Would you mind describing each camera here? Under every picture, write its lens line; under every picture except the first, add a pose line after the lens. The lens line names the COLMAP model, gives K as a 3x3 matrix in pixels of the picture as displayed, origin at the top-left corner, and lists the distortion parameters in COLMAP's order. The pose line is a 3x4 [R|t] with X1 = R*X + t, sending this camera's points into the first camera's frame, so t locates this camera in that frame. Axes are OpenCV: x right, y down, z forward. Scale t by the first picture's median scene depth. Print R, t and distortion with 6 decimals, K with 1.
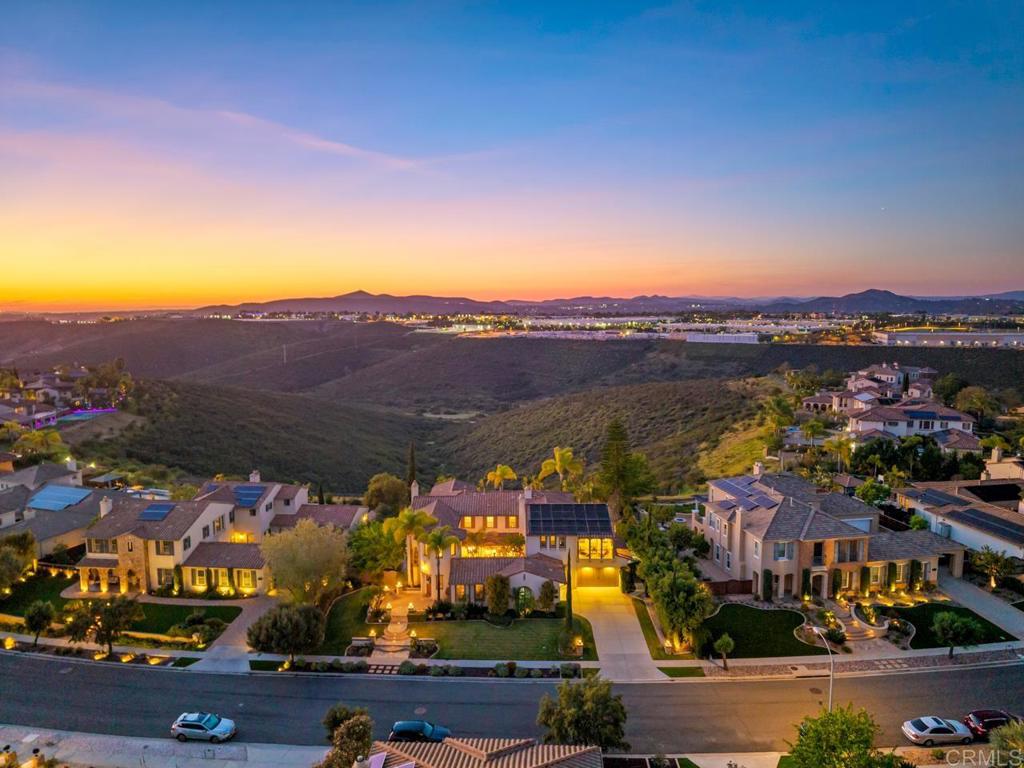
lens RADIAL K [[651.4, 0, 512.0], [0, 651.4, 384.0], [0, 0, 1]] dist [0.038256, -0.027868]
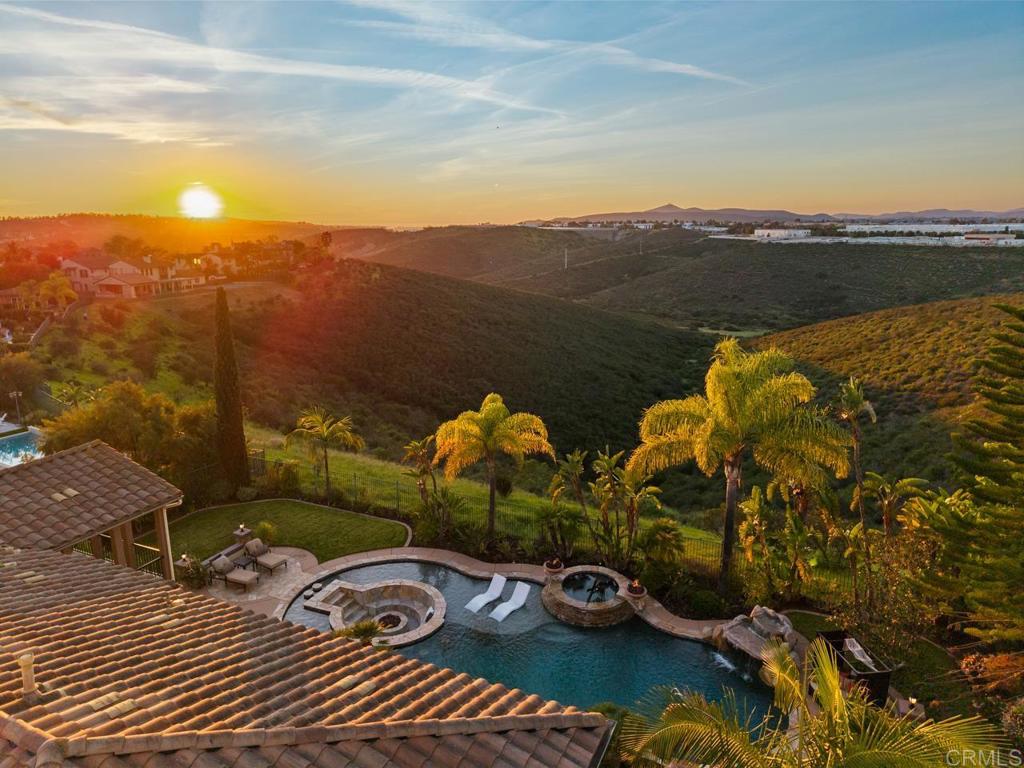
lens RADIAL K [[667.1, 0, 511.9], [0, 667.1, 400.0], [0, 0, 1]] dist [0.022247, -0.029914]
pose [[0.905339, 0.108060, -0.410712, 0.057464], [-0.045667, 0.986251, 0.158821, 0.050827], [0.422227, -0.125031, 0.897826, 0.468723]]
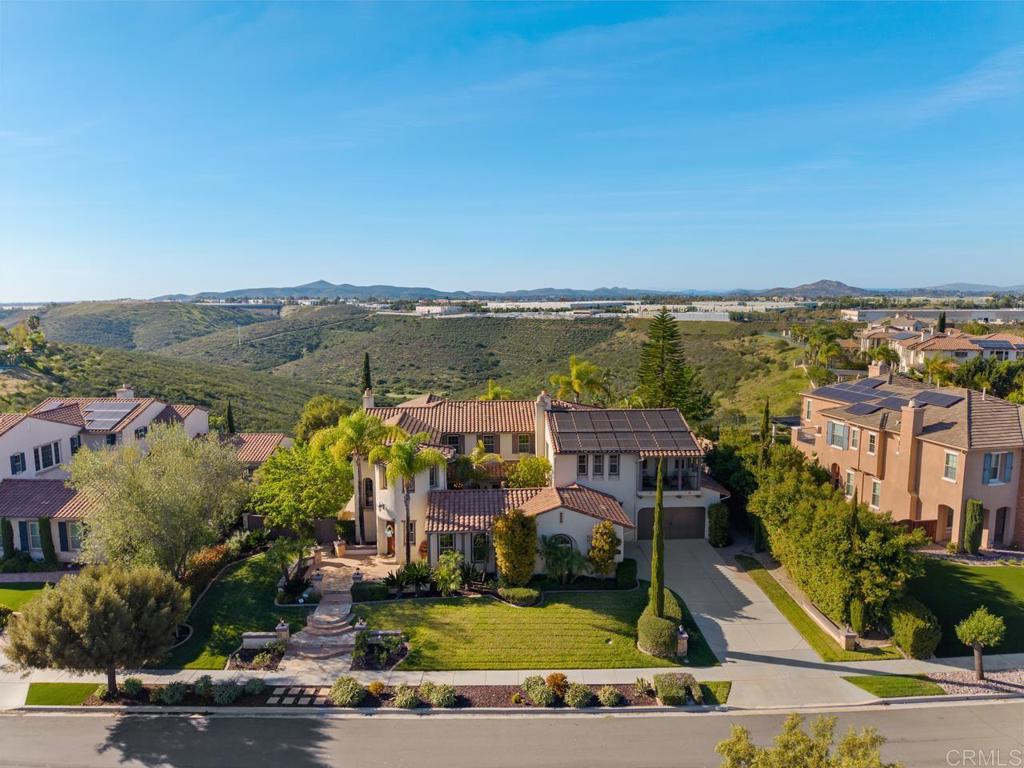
lens RADIAL K [[651.4, 0, 512.0], [0, 651.4, 384.0], [0, 0, 1]] dist [0.038256, -0.027868]
pose [[0.998521, -0.004848, 0.054144, -0.020526], [0.003806, 0.999806, 0.019328, 0.064883], [-0.054227, -0.019093, 0.998346, 0.170012]]
